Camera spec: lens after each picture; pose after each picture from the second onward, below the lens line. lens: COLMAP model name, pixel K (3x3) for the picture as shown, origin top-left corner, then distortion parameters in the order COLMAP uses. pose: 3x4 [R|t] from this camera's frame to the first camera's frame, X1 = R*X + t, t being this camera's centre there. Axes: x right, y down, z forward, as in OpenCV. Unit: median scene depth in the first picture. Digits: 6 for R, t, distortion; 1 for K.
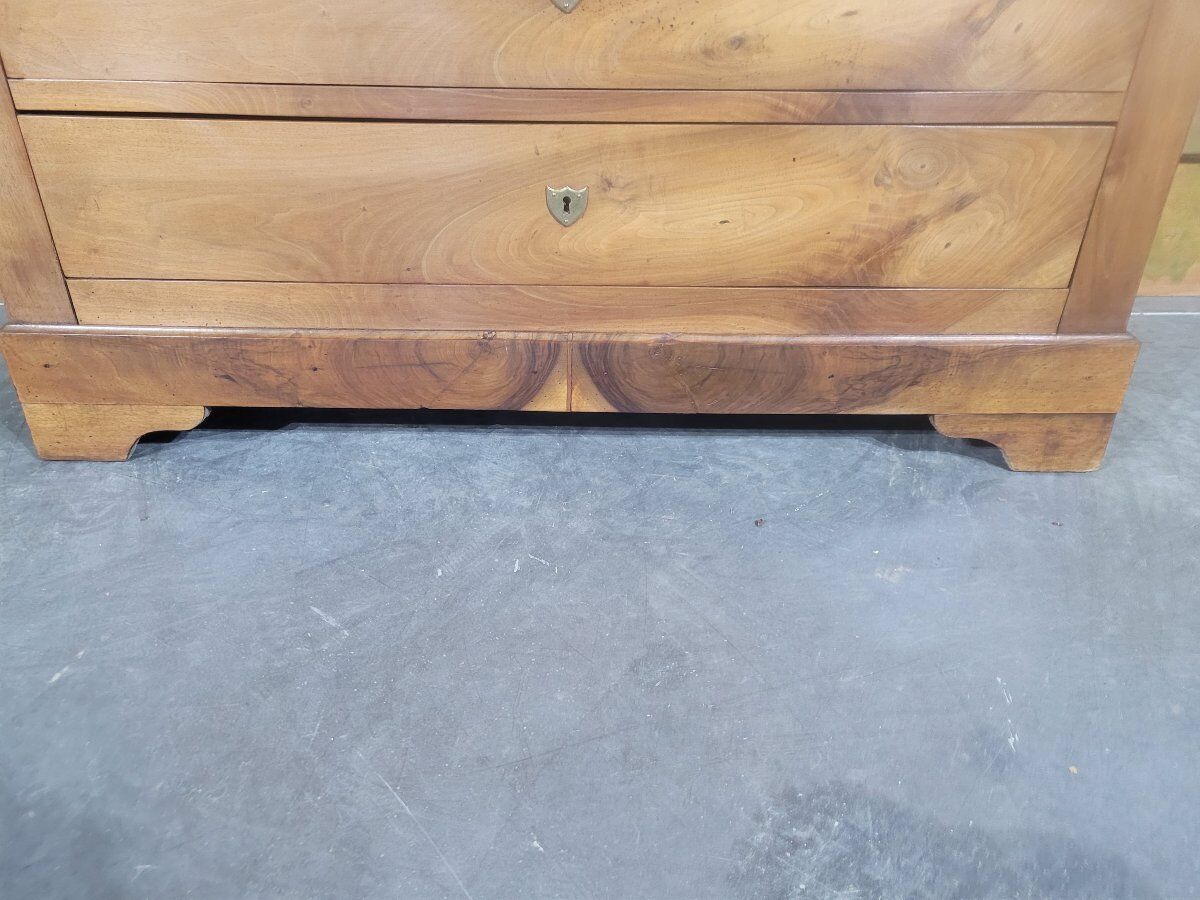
lens RADIAL K [[905.6, 0, 591.1], [0, 905.6, 458.6], [0, 0, 1]] dist [0.050563, -0.038417]
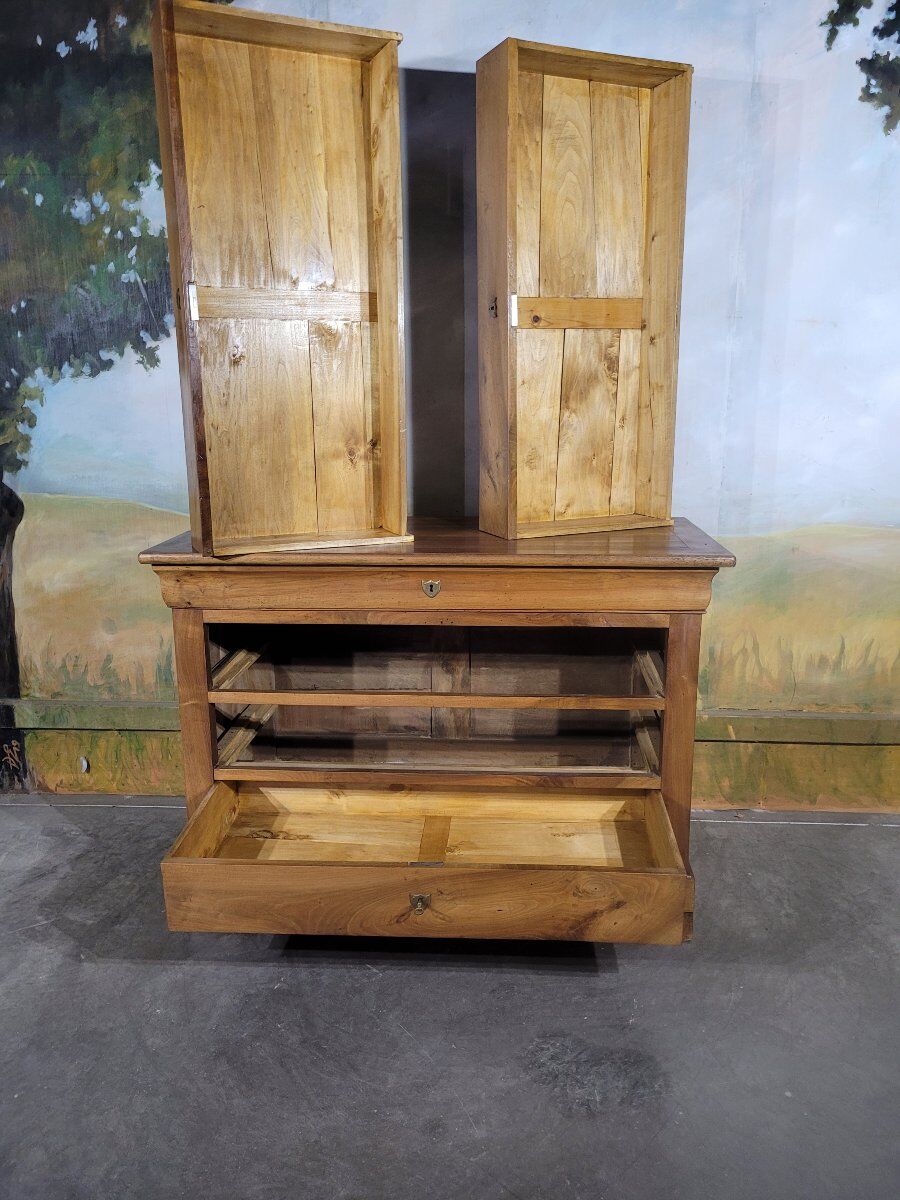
lens RADIAL K [[905.6, 0, 459.3], [0, 905.6, 604.9], [0, 0, 1]] dist [0.050563, -0.038417]
pose [[0.997478, 0.000693, -0.070970, 0.112475], [-0.020969, 0.958192, -0.285356, -0.065409], [0.067806, 0.286125, 0.955790, -1.495436]]
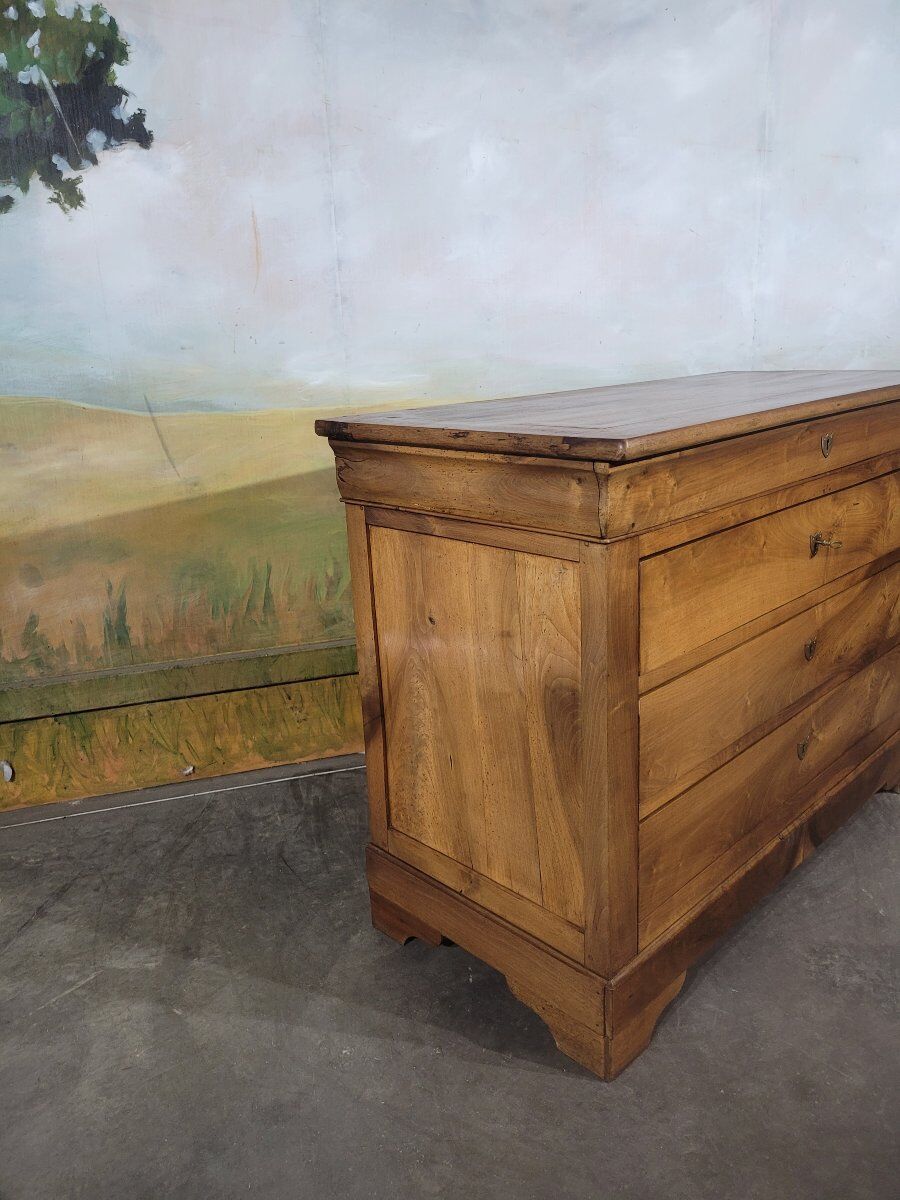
lens RADIAL K [[905.6, 0, 455.8], [0, 905.6, 585.6], [0, 0, 1]] dist [0.050563, -0.038417]
pose [[0.961585, -0.121339, 0.246236, -0.830863], [0.180524, 0.955271, -0.234238, -0.109786], [-0.206800, 0.269691, 0.940479, -0.949084]]
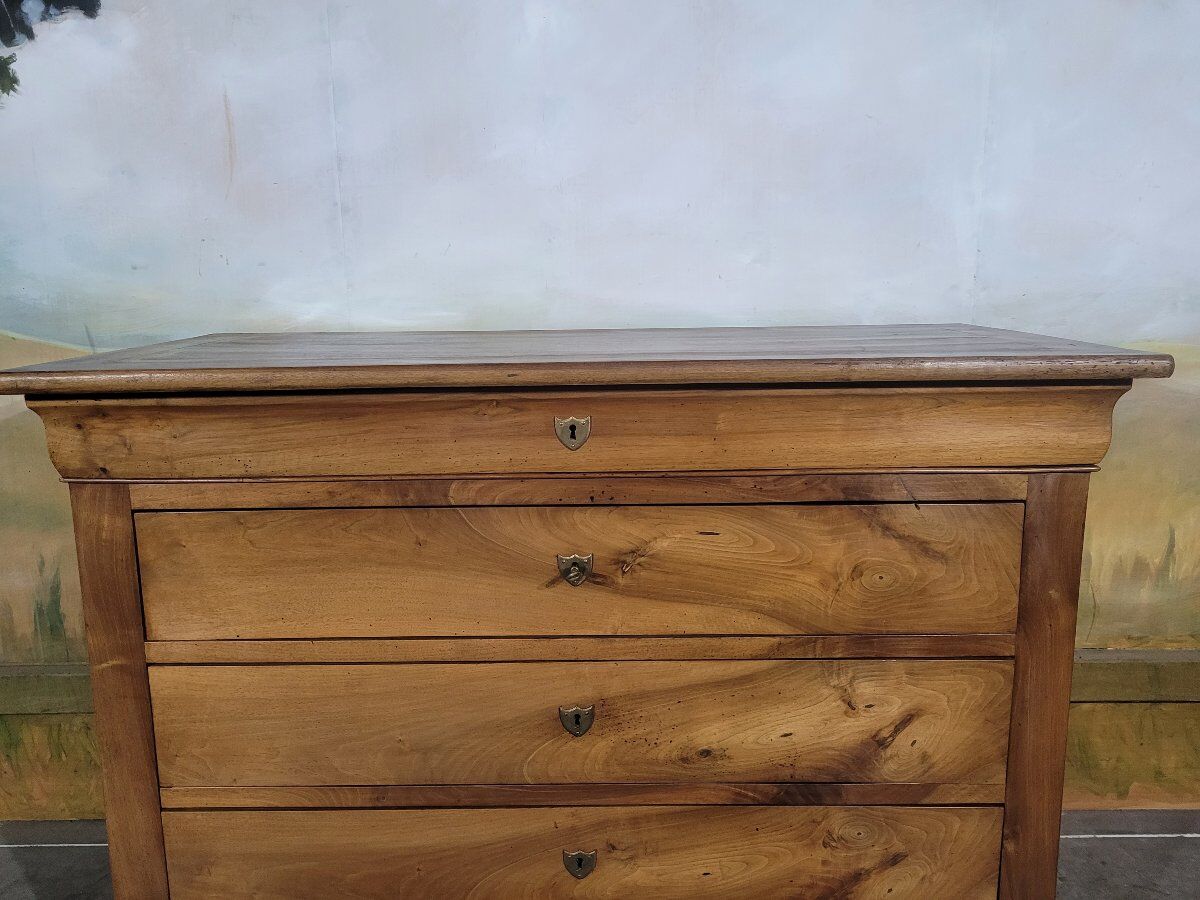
lens RADIAL K [[905.6, 0, 586.5], [0, 905.6, 437.9], [0, 0, 1]] dist [0.050563, -0.038417]
pose [[0.999556, -0.024148, -0.017433, 0.018537], [0.016899, 0.941819, -0.335695, -0.404107], [0.024525, 0.335252, 0.941809, -0.380434]]
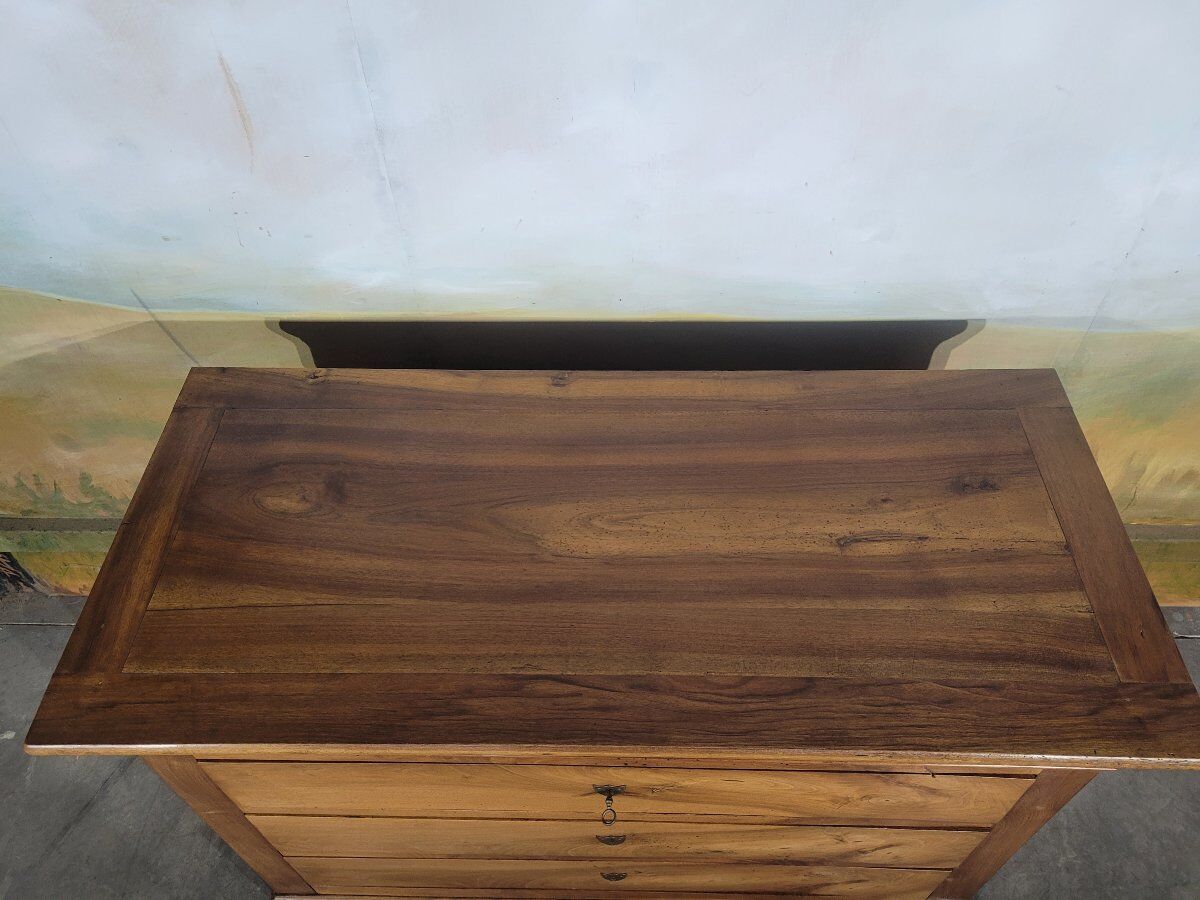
lens RADIAL K [[905.6, 0, 599.8], [0, 905.6, 446.1], [0, 0, 1]] dist [0.050563, -0.038417]
pose [[0.998832, -0.001032, -0.048314, -0.061689], [0.017009, 0.943303, 0.331497, -1.464171], [0.045233, -0.331931, 0.942219, -0.399655]]
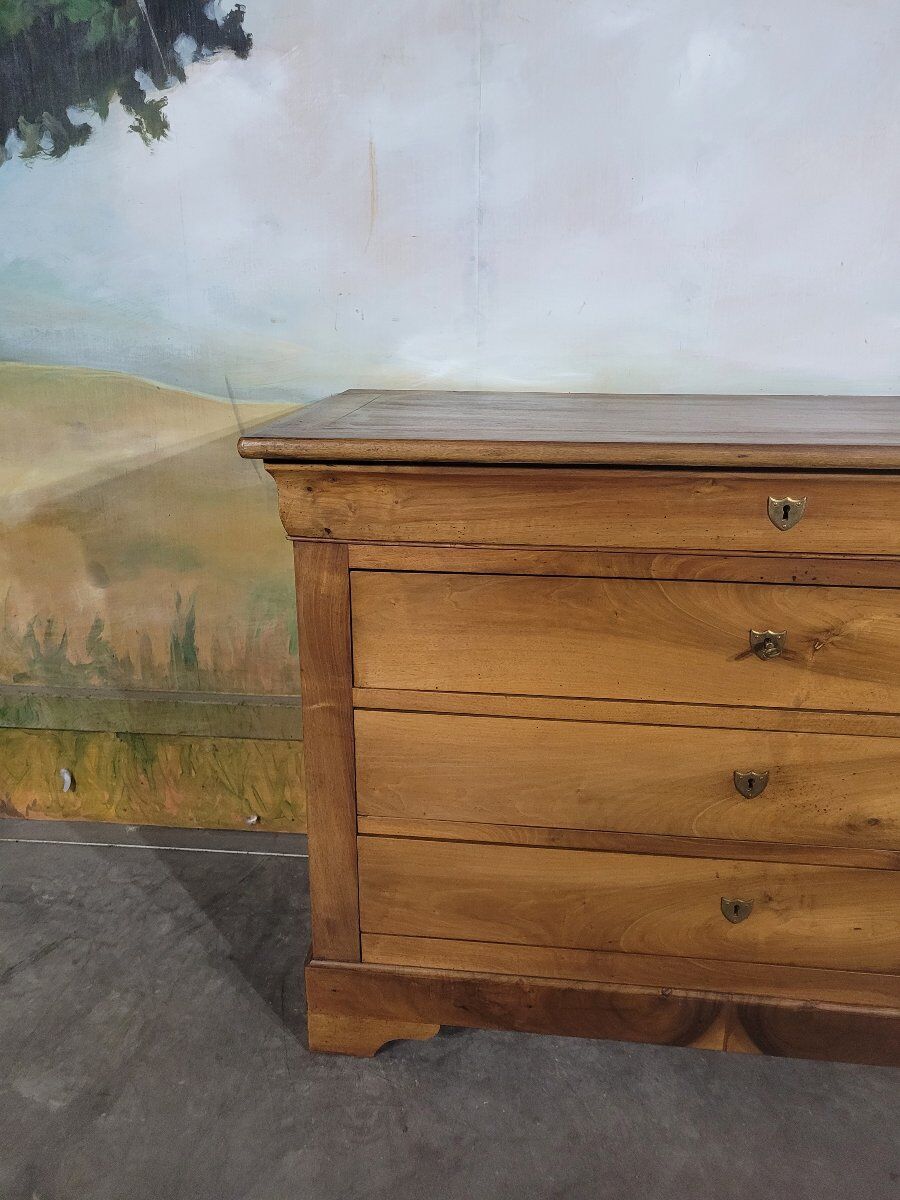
lens RADIAL K [[905.6, 0, 457.3], [0, 905.6, 602.3], [0, 0, 1]] dist [0.050563, -0.038417]
pose [[0.994687, 0.025511, -0.099731, -0.312528], [-0.045311, 0.978412, -0.201636, -0.429699], [0.092434, 0.205084, 0.974370, -0.452983]]
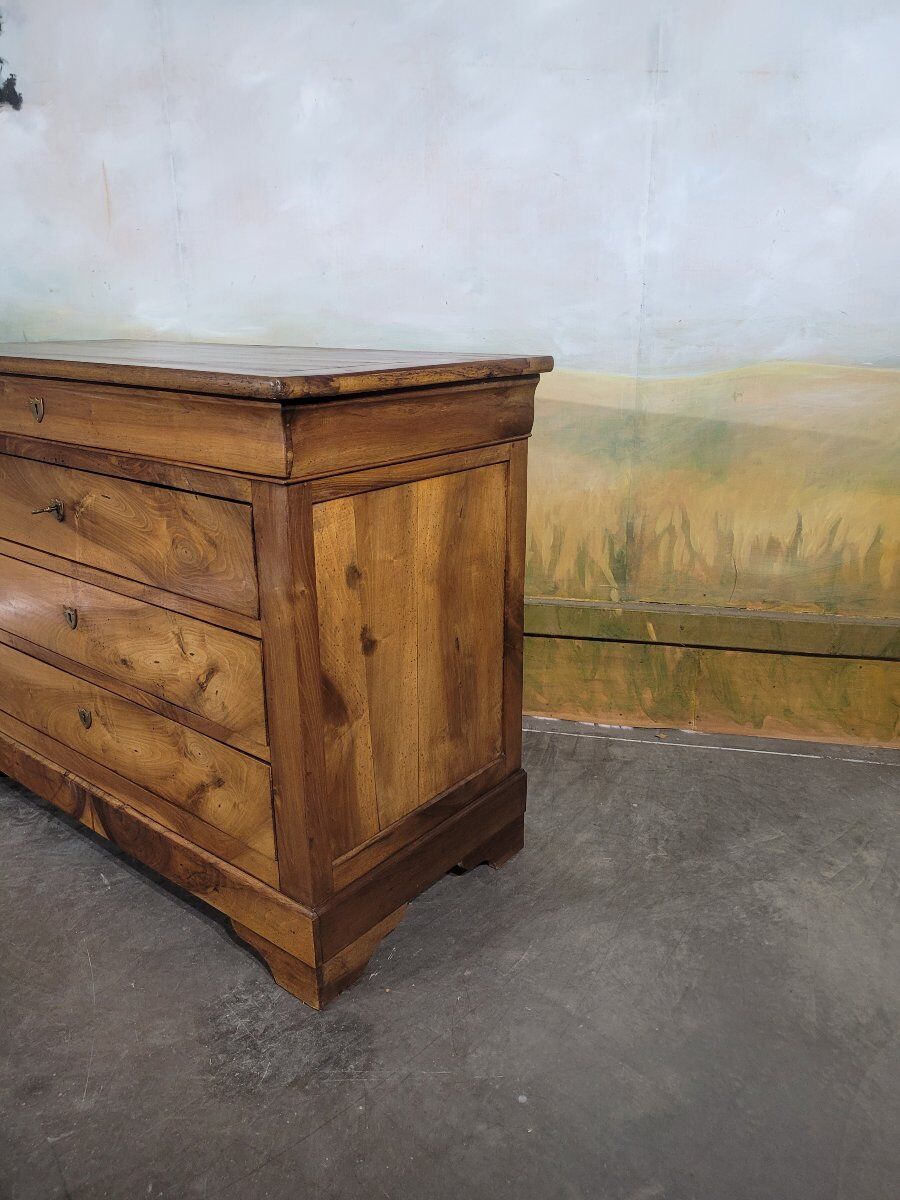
lens RADIAL K [[905.6, 0, 460.4], [0, 905.6, 590.0], [0, 0, 1]] dist [0.050563, -0.038417]
pose [[0.975387, 0.050709, -0.214588, 0.802660], [-0.097290, 0.972316, -0.212454, -0.088589], [0.197874, 0.228102, 0.953318, -0.851096]]
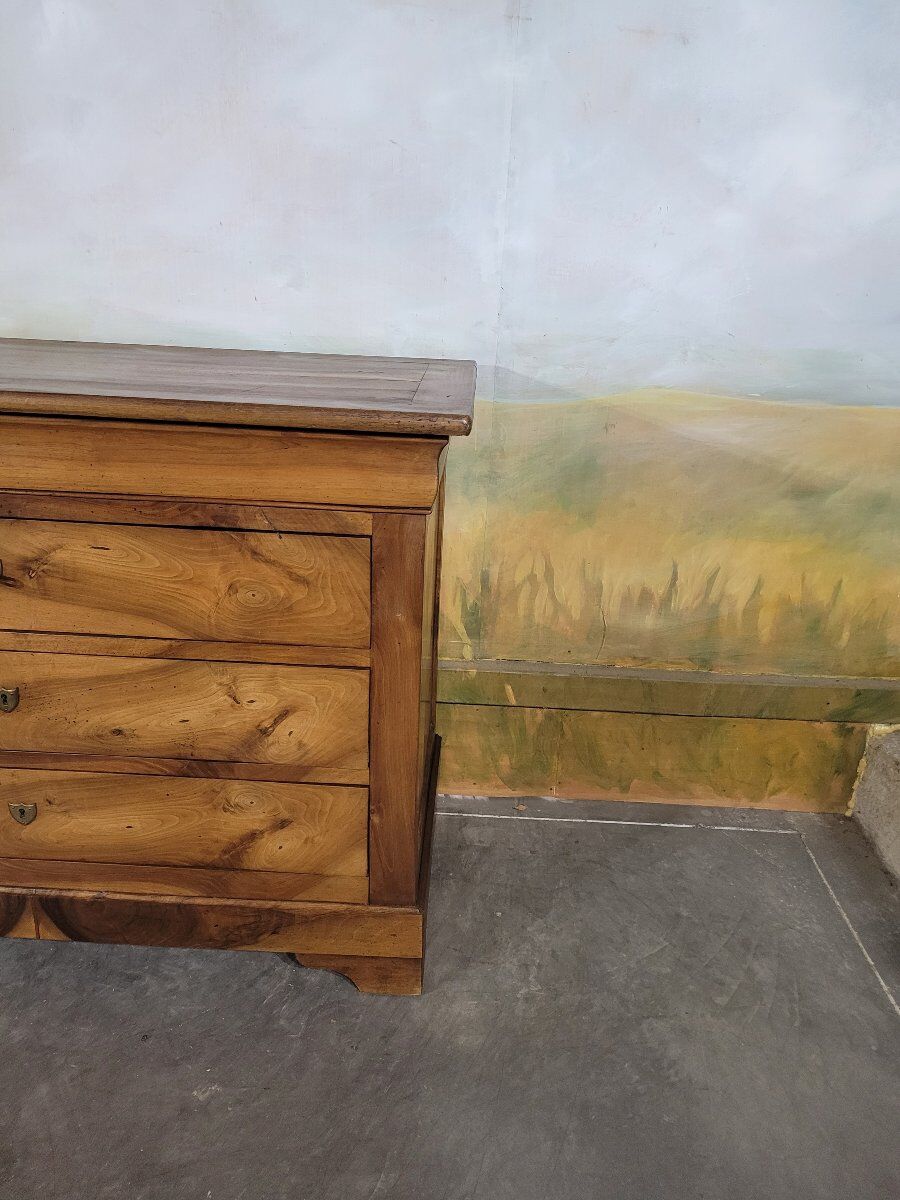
lens RADIAL K [[905.6, 0, 448.6], [0, 905.6, 607.1], [0, 0, 1]] dist [0.050563, -0.038417]
pose [[0.998766, 0.040241, -0.029092, 0.699782], [-0.044132, 0.987915, -0.148582, -0.417366], [0.022761, 0.149682, 0.988472, -0.525572]]
